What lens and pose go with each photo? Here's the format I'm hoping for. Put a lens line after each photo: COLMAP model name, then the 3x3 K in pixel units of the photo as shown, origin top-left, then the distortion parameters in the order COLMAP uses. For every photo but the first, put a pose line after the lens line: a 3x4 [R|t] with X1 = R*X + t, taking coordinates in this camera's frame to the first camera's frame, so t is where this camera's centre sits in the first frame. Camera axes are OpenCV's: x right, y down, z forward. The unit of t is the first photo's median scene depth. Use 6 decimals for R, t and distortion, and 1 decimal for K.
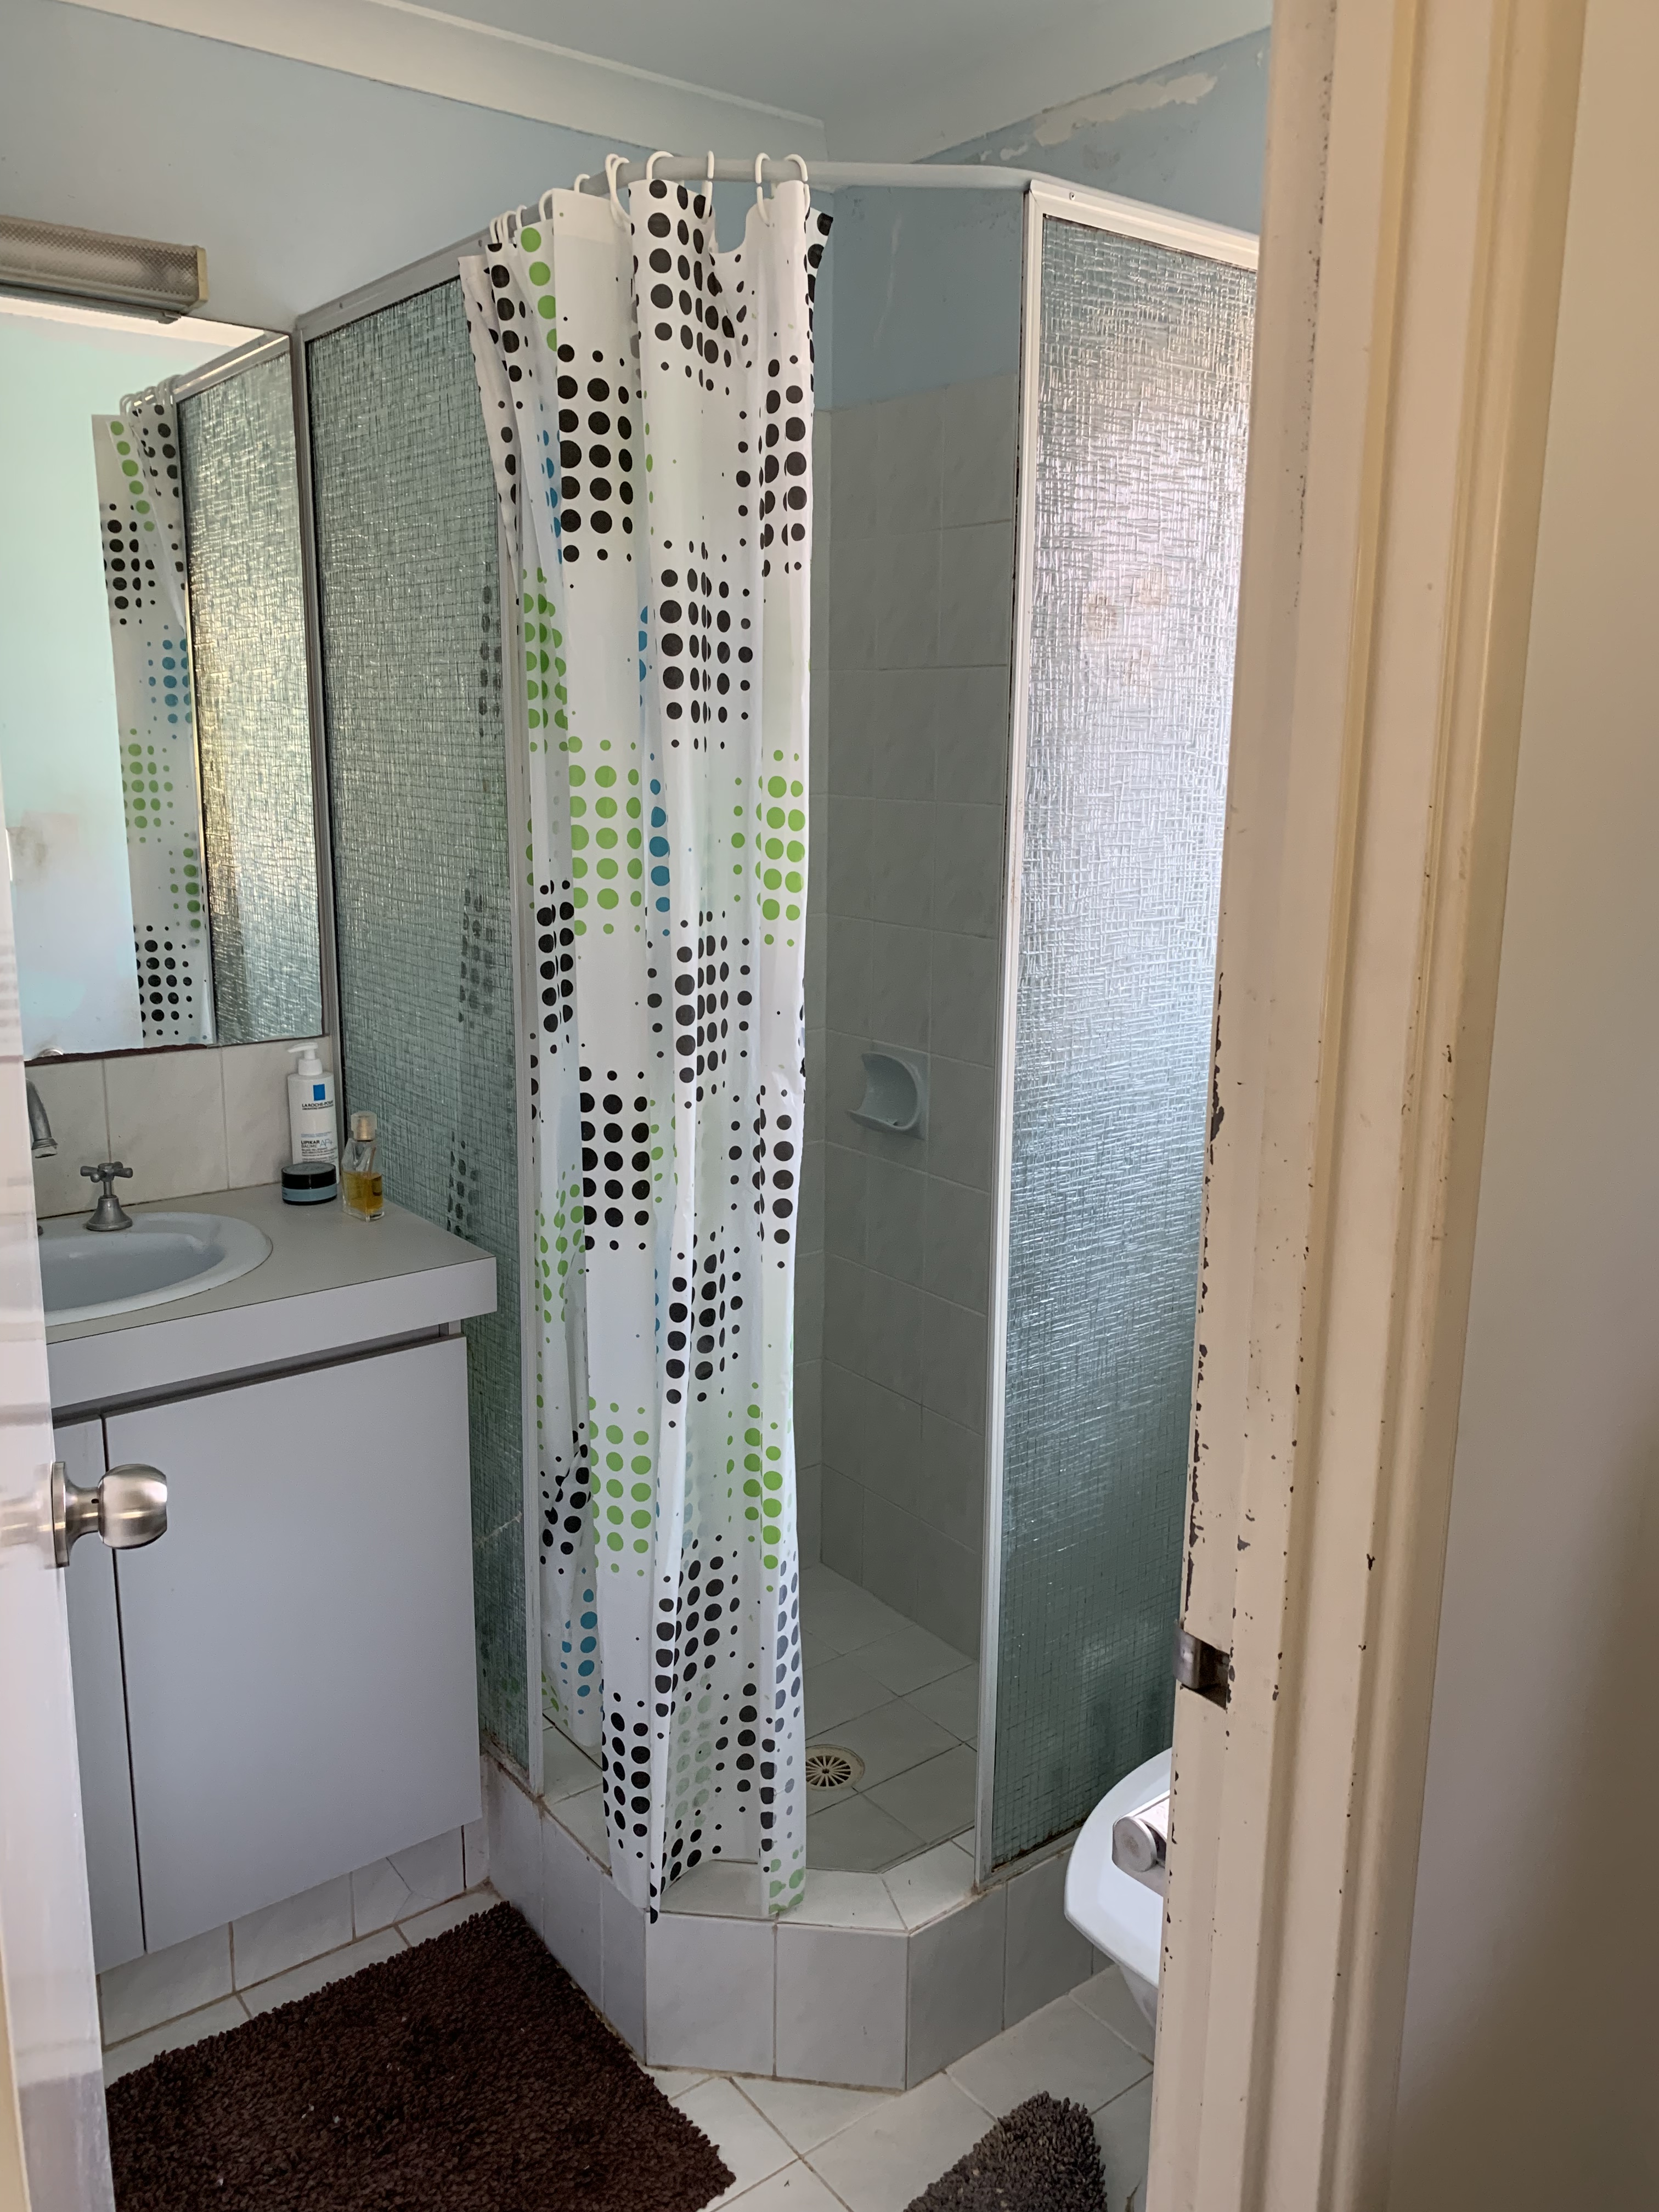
lens RADIAL K [[1706.5, 0, 829.5], [0, 1706.5, 1106.0], [0, 0, 1]] dist [0.000845, 0.006027]
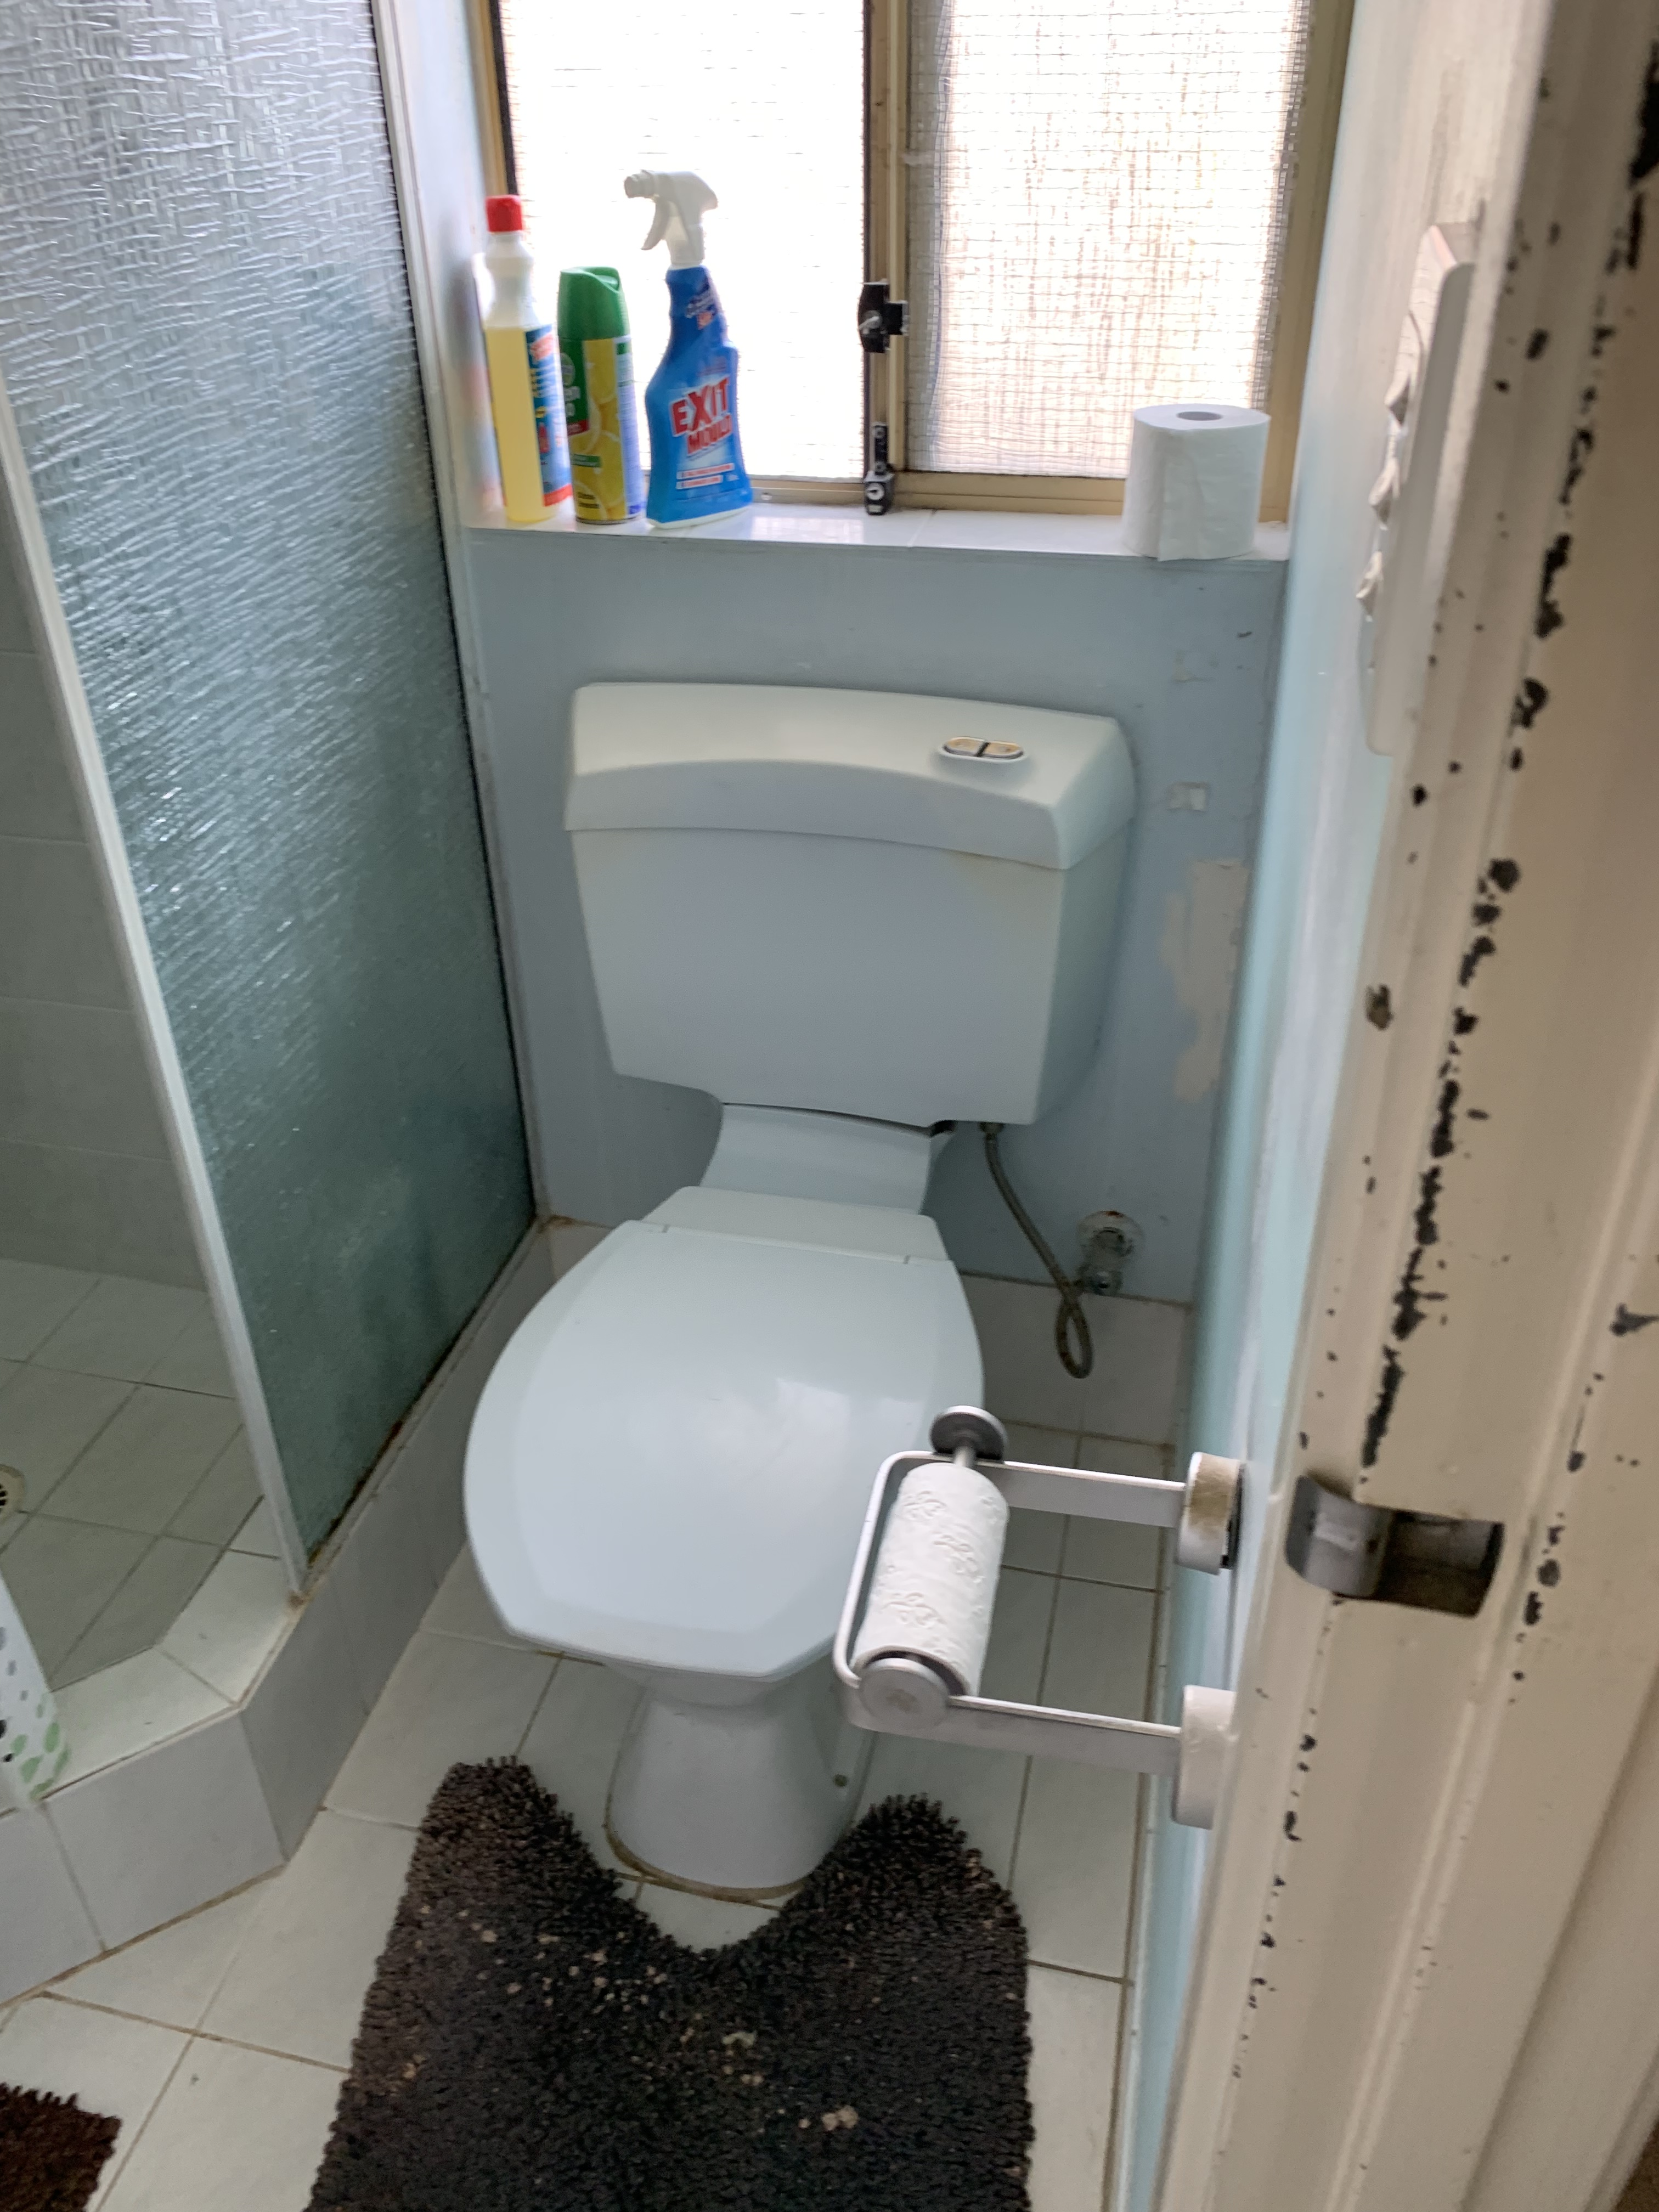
lens RADIAL K [[1714.5, 0, 823.3], [0, 1714.5, 1076.9], [0, 0, 1]] dist [0.004542, -0.006624]
pose [[0.780438, -0.355866, 0.514077, -0.038808], [0.162997, 0.909589, 0.382205, 0.011037], [-0.603612, -0.214495, 0.767883, 0.369391]]
